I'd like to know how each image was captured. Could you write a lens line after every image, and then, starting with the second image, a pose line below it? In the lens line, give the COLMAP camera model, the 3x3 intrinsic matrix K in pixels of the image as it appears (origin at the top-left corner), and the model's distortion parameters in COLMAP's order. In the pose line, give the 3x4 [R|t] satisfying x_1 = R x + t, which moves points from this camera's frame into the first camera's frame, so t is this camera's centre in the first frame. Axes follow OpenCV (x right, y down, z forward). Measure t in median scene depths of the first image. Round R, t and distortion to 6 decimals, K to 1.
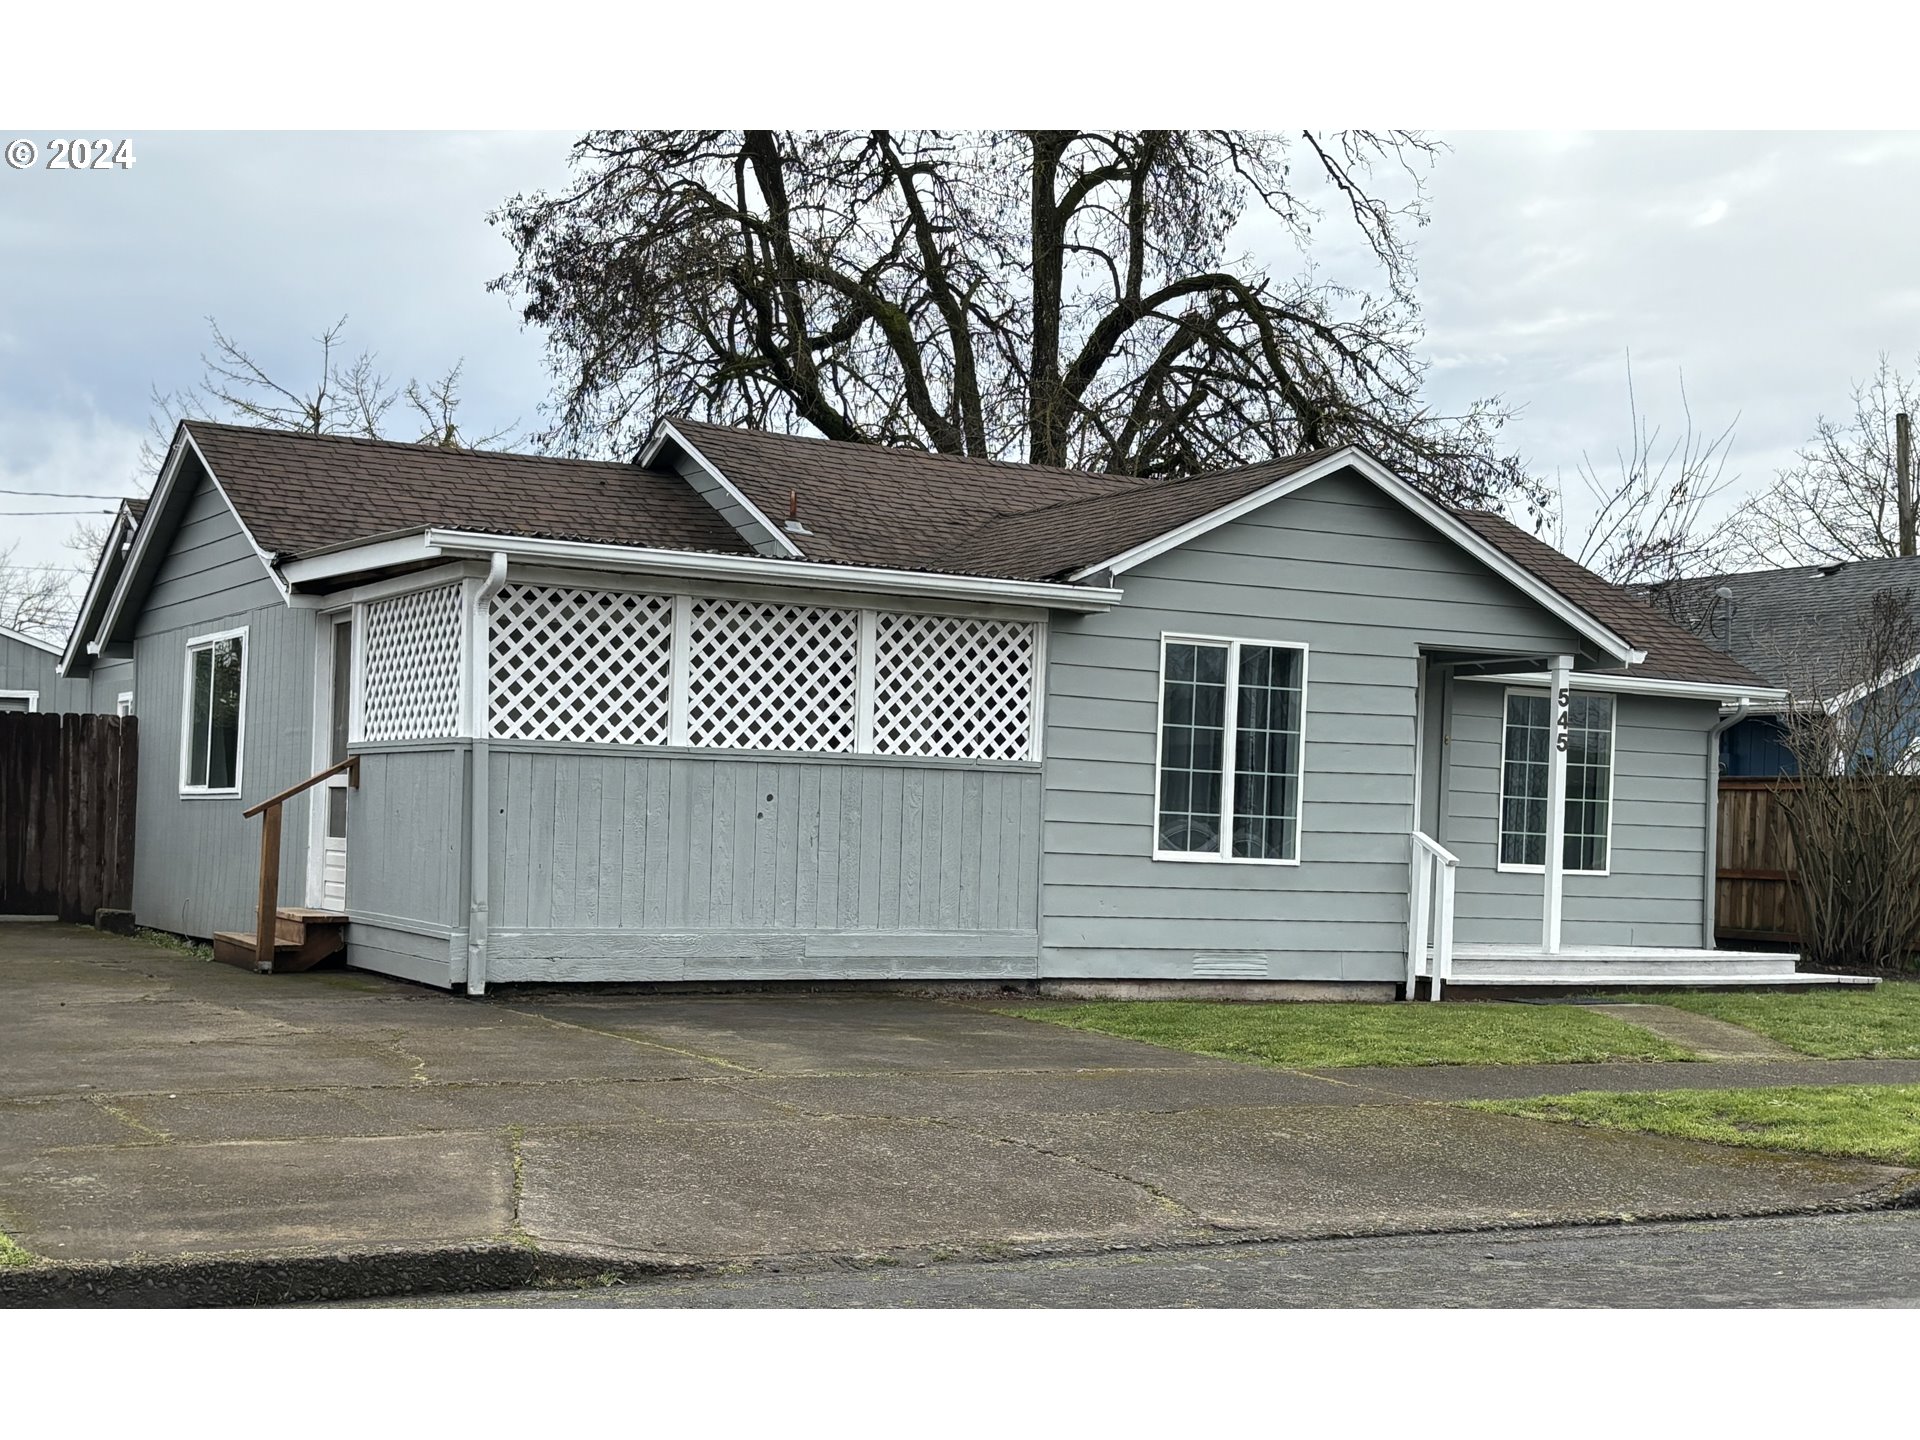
lens RADIAL K [[2751.0, 0, 959.6], [0, 2751.0, 735.7], [0, 0, 1]] dist [0.076666, 0.000000]
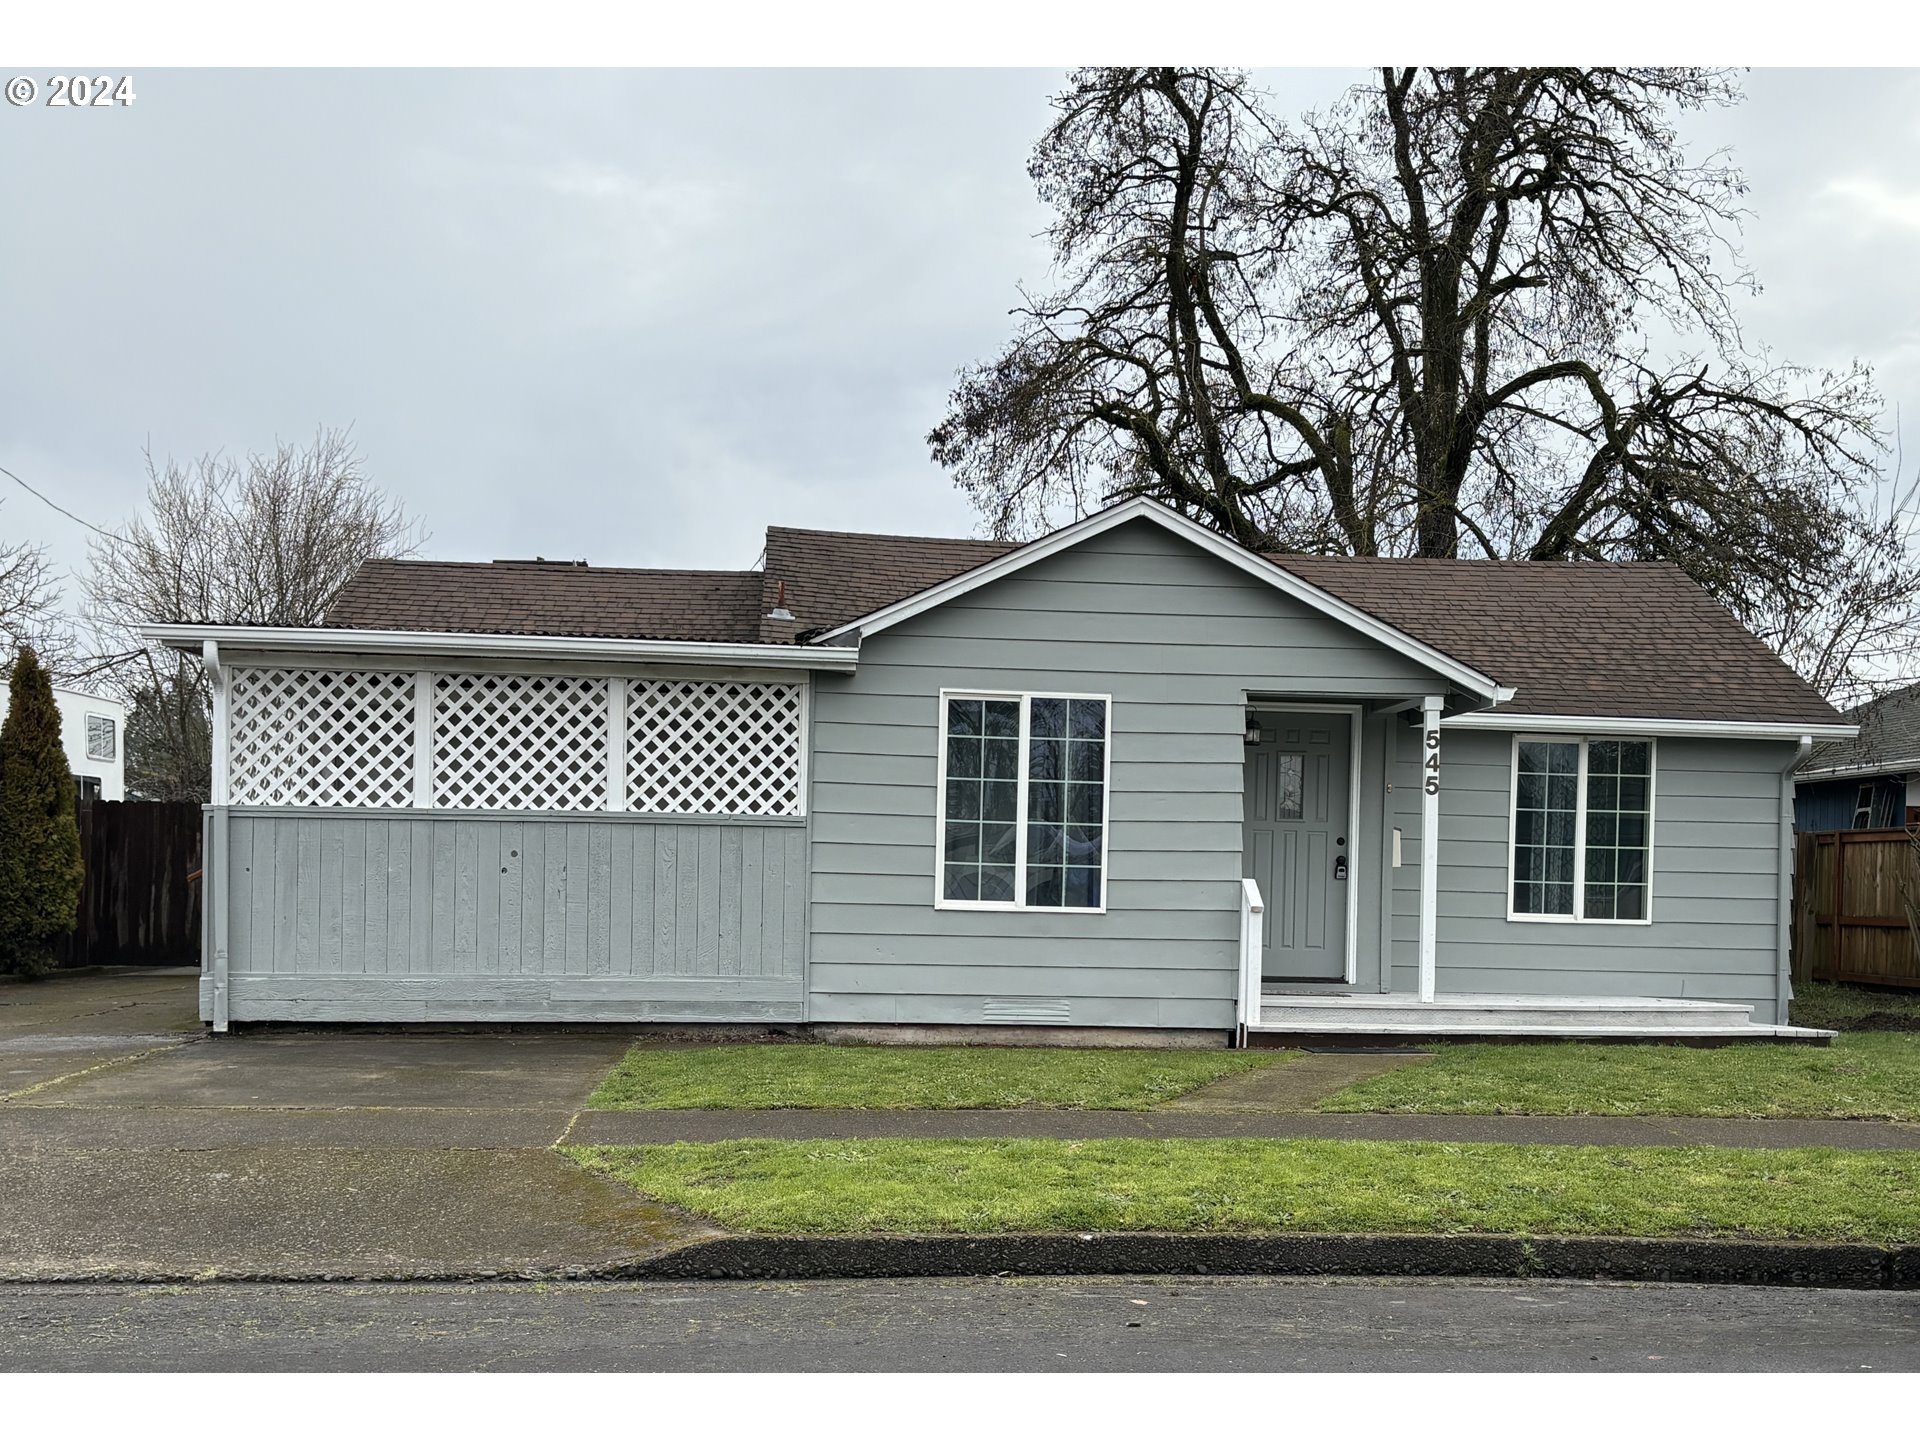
lens RADIAL K [[2303.8, 0, 960.0], [0, 2303.8, 789.3], [0, 0, 1]] dist [0.048999, 0.000000]
pose [[0.930683, -0.030214, -0.364578, 0.403283], [0.023340, 0.999457, -0.023248, 0.021107], [0.365082, 0.013127, 0.930883, 0.202002]]
